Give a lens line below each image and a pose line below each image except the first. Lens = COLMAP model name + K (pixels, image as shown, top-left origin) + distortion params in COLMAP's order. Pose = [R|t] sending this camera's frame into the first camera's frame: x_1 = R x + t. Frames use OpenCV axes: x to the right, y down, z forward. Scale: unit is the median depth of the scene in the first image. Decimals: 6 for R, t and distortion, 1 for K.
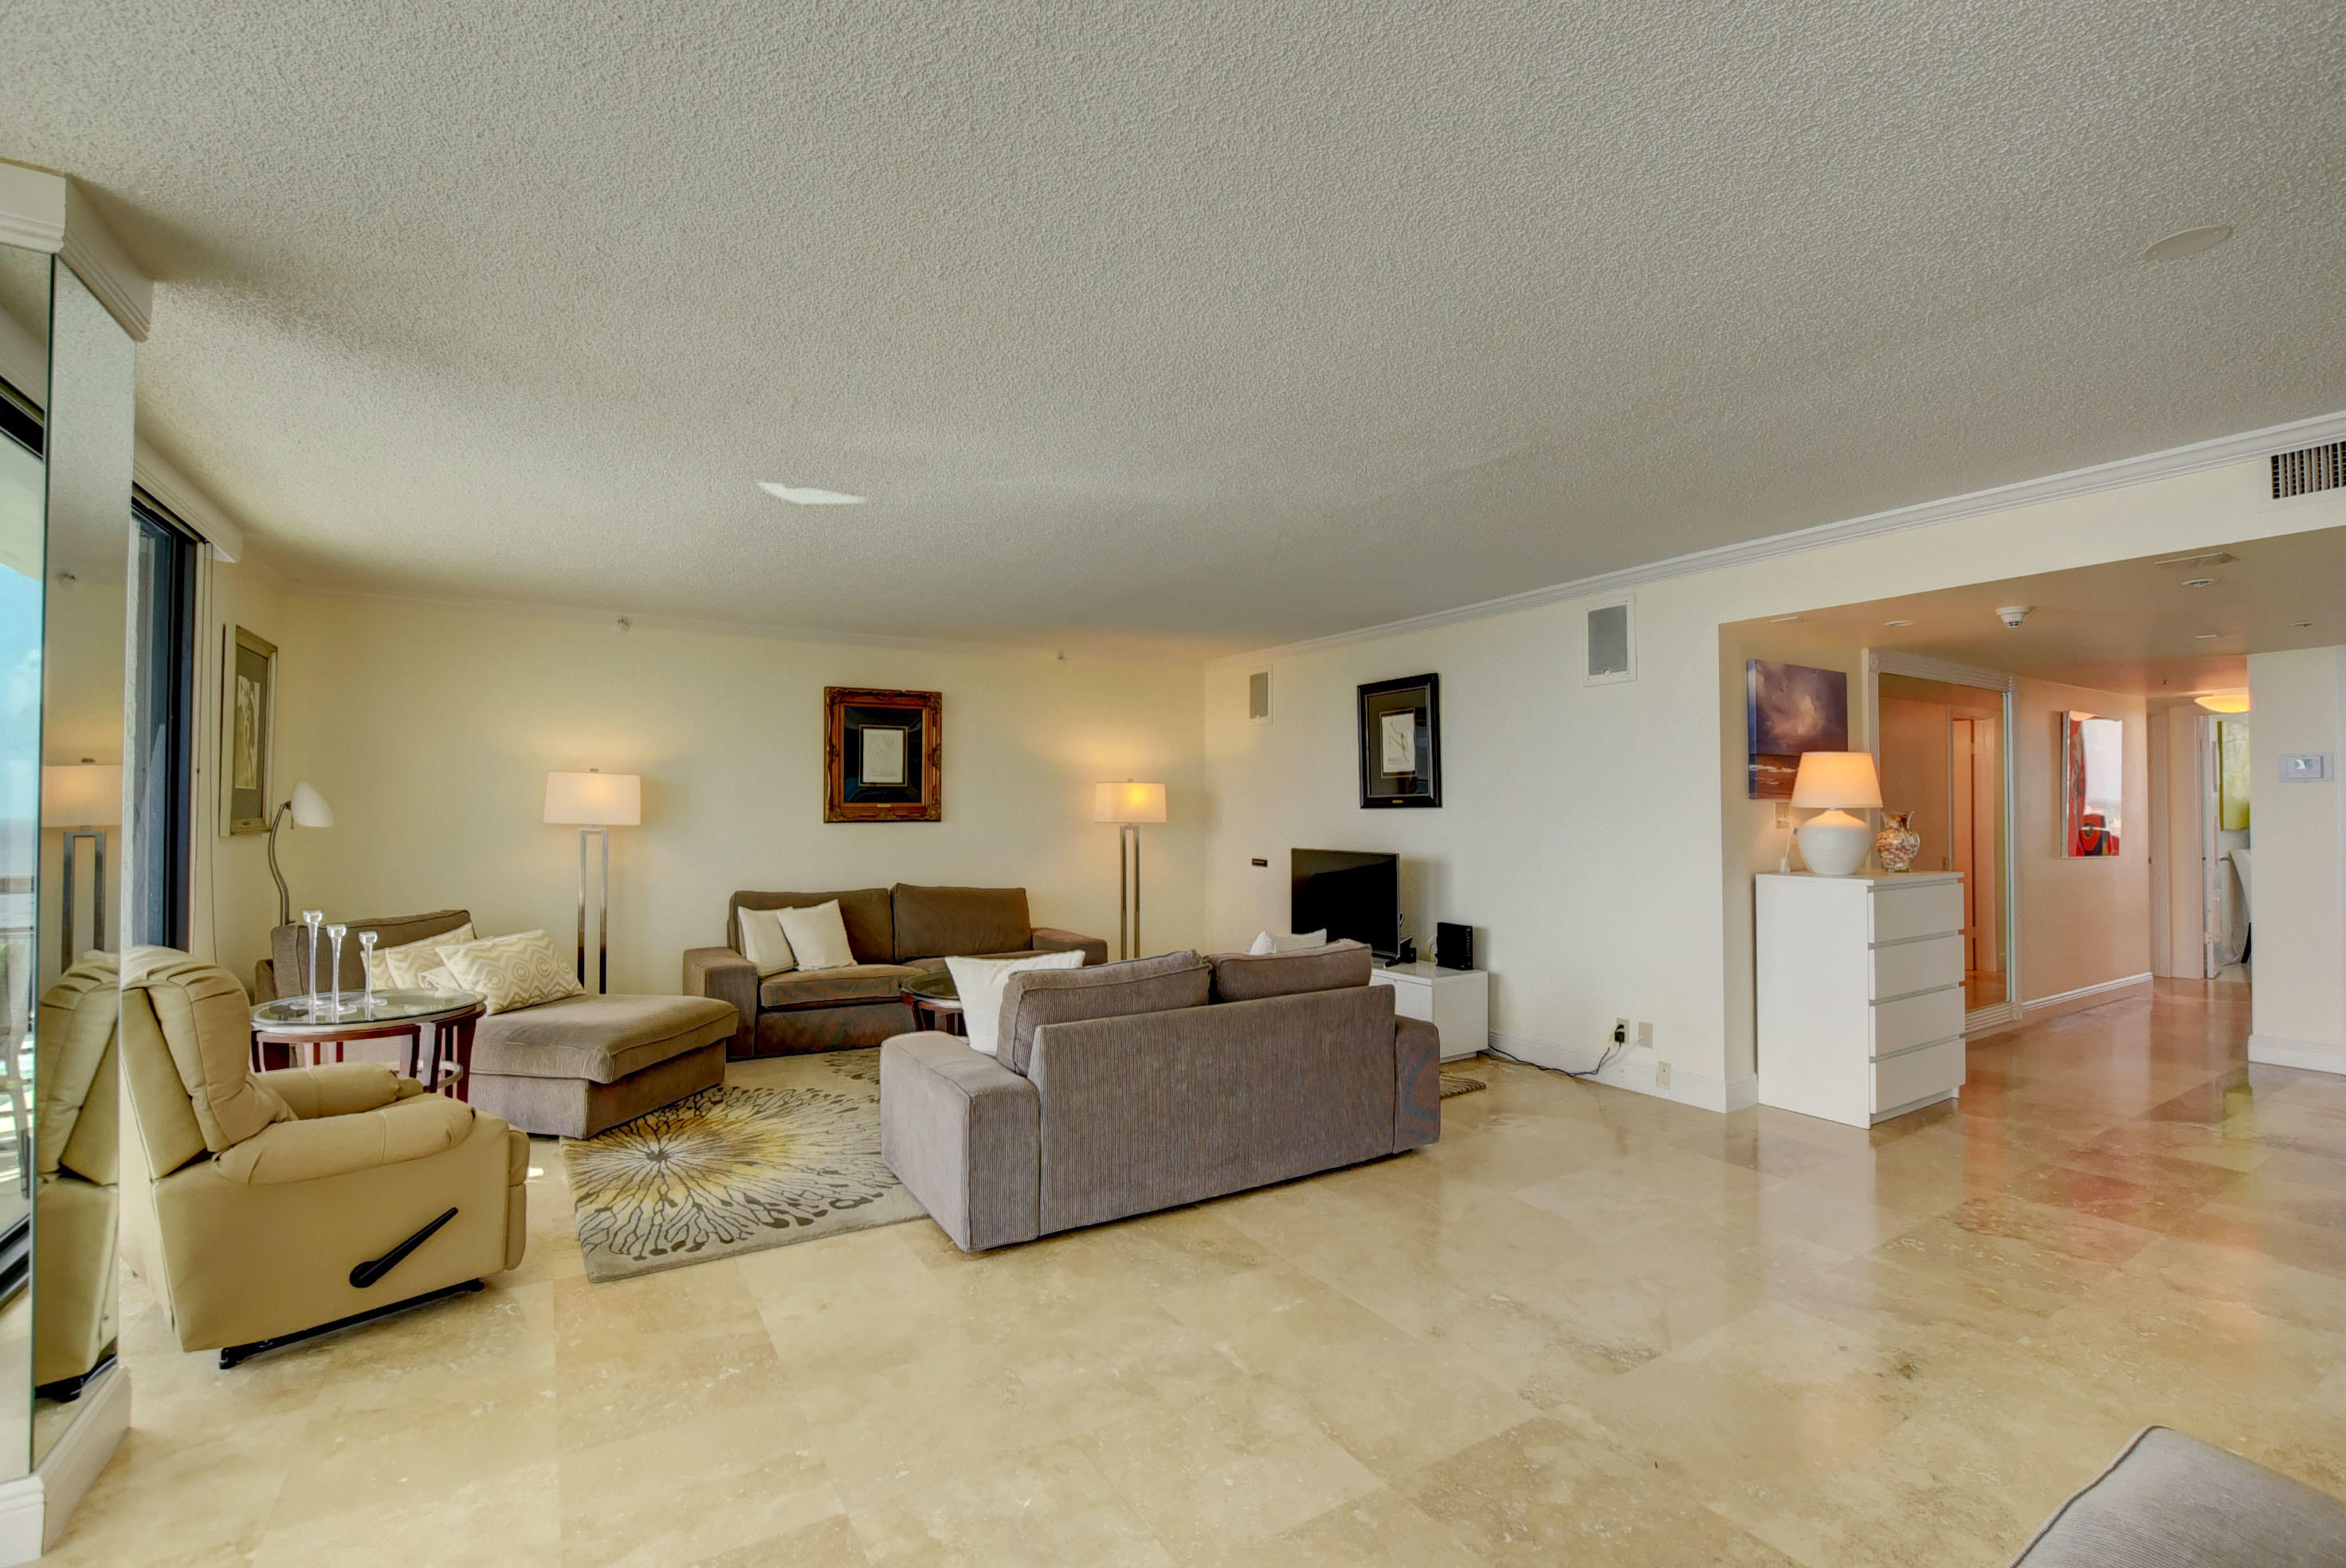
lens RADIAL K [[1040.8, 0, 1186.1], [0, 1040.8, 789.7], [0, 0, 1]] dist [-0.033661, 0.005122]
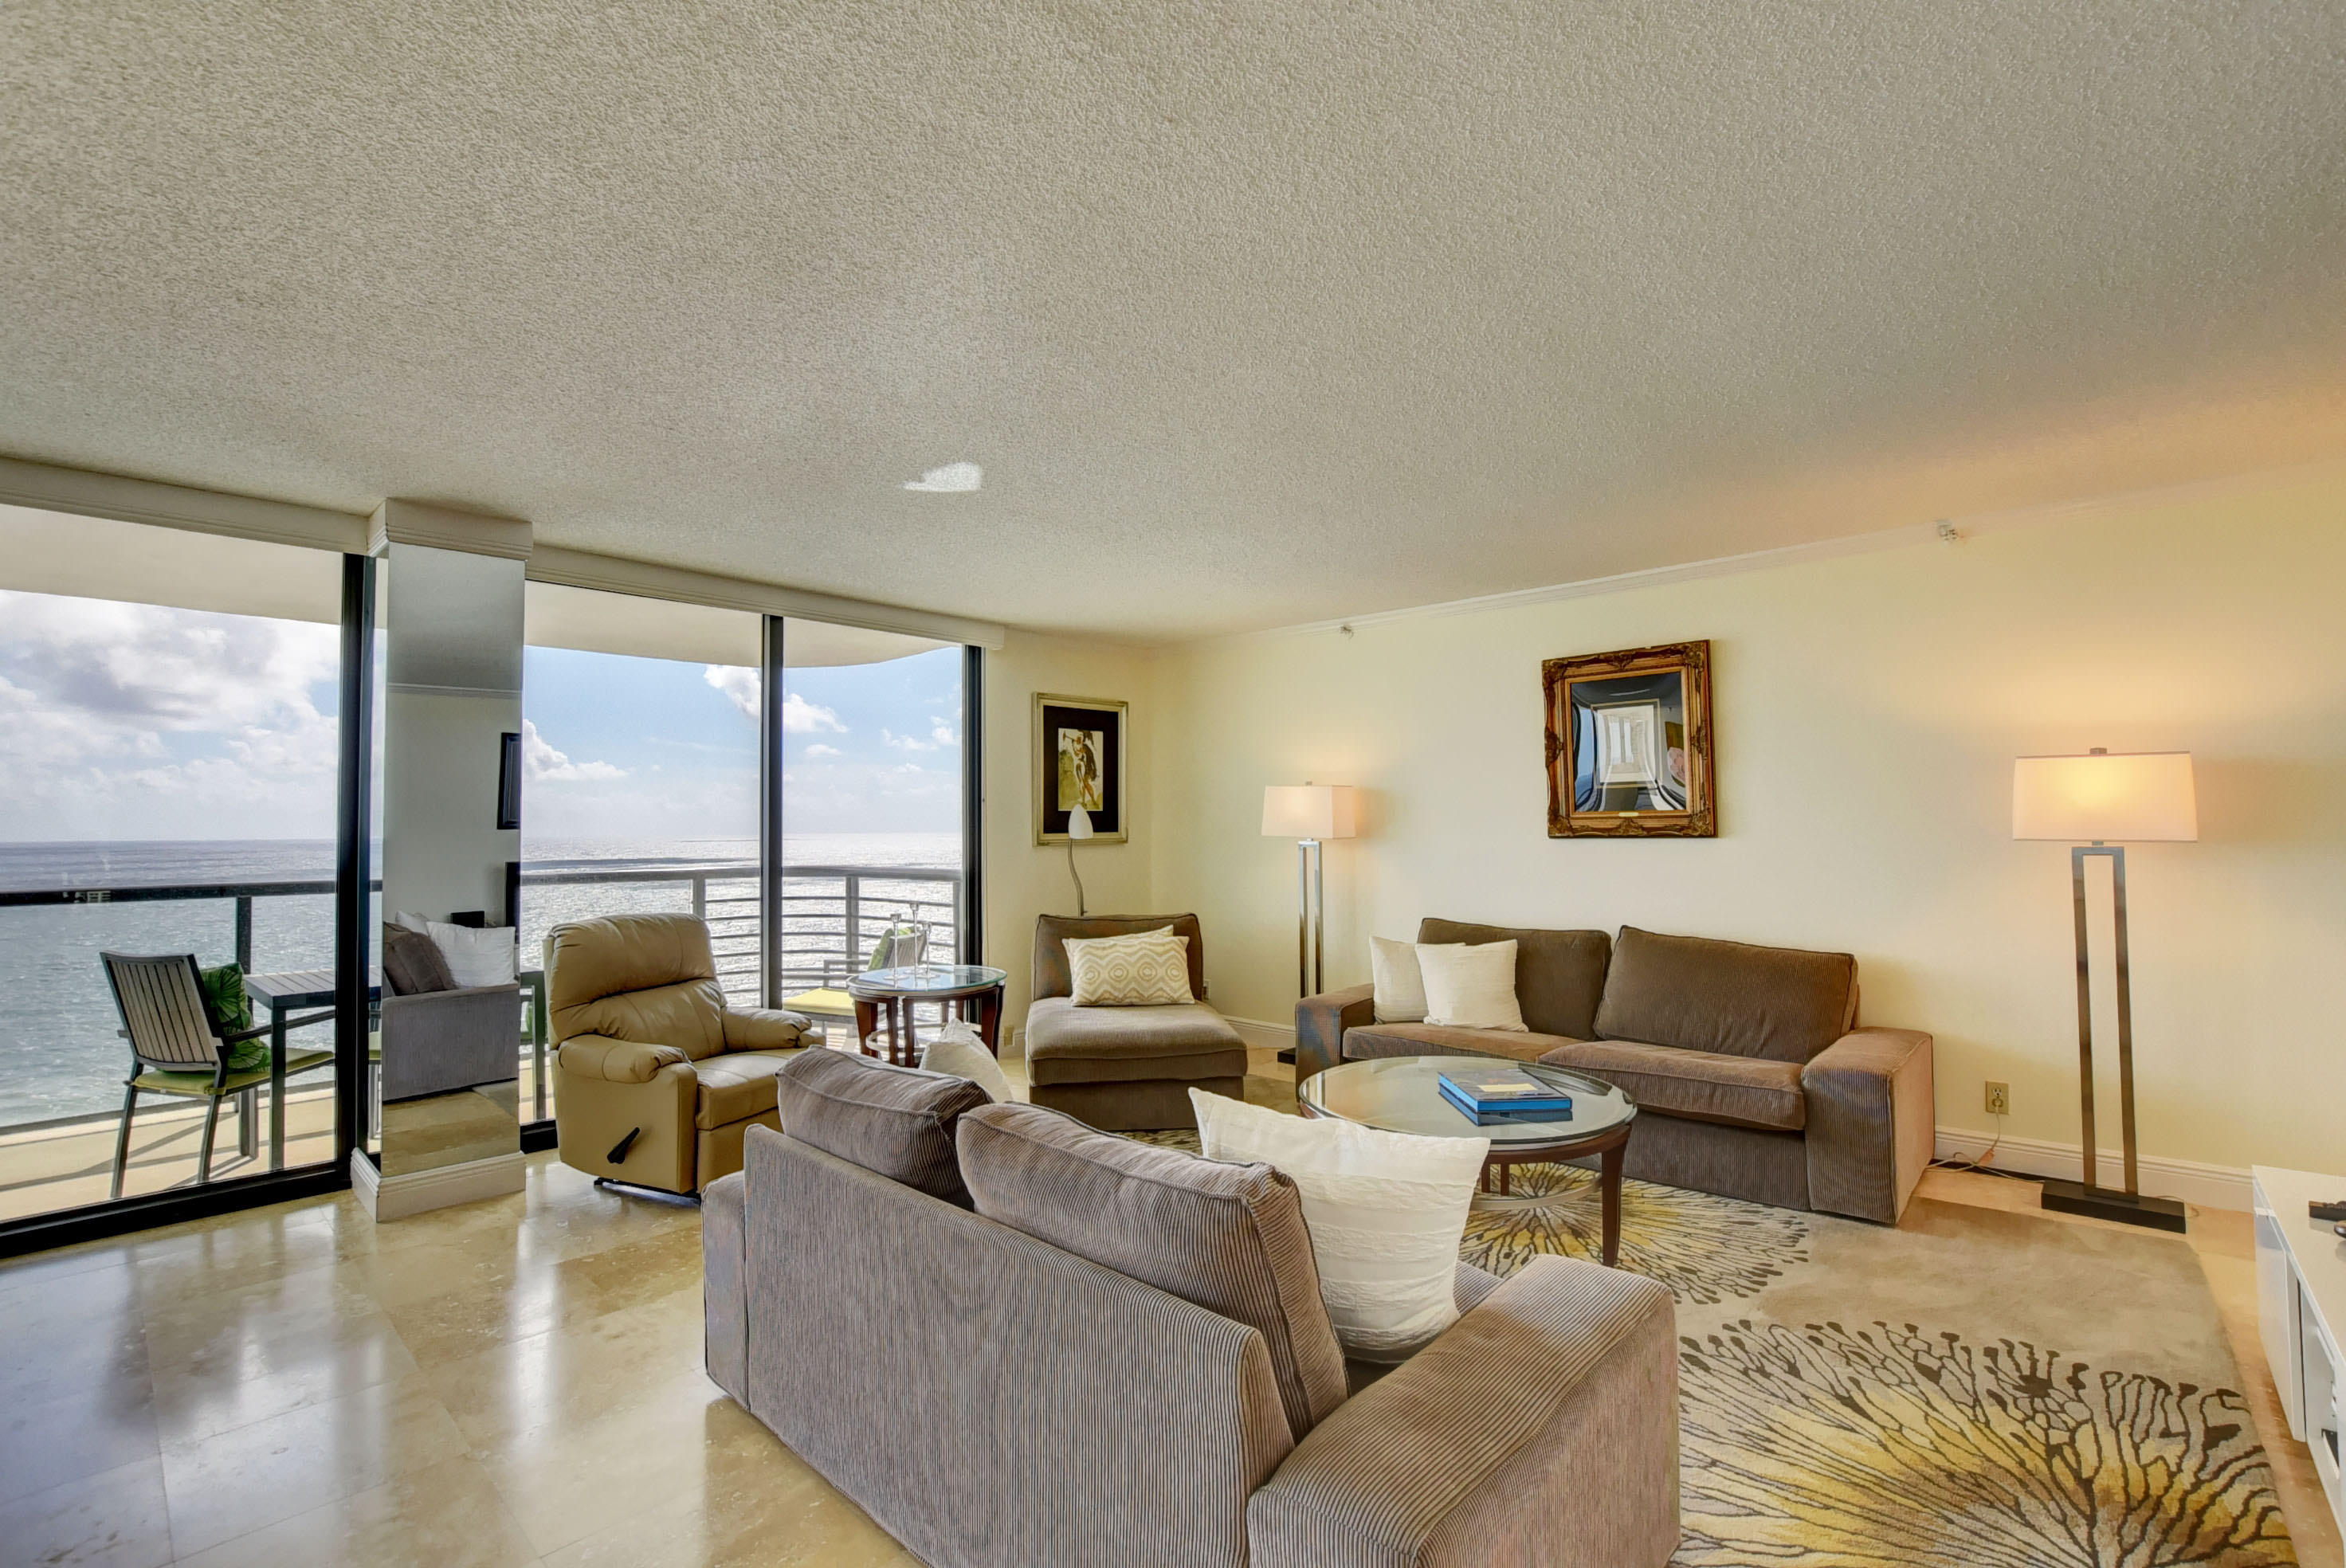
lens RADIAL K [[1040.8, 0, 1185.0], [0, 1040.8, 794.1], [0, 0, 1]] dist [-0.033661, 0.005122]
pose [[0.270407, -0.035408, -0.962095, 0.332031], [0.028146, 0.999187, -0.028863, 0.014689], [0.962335, -0.019274, 0.271183, 0.565195]]
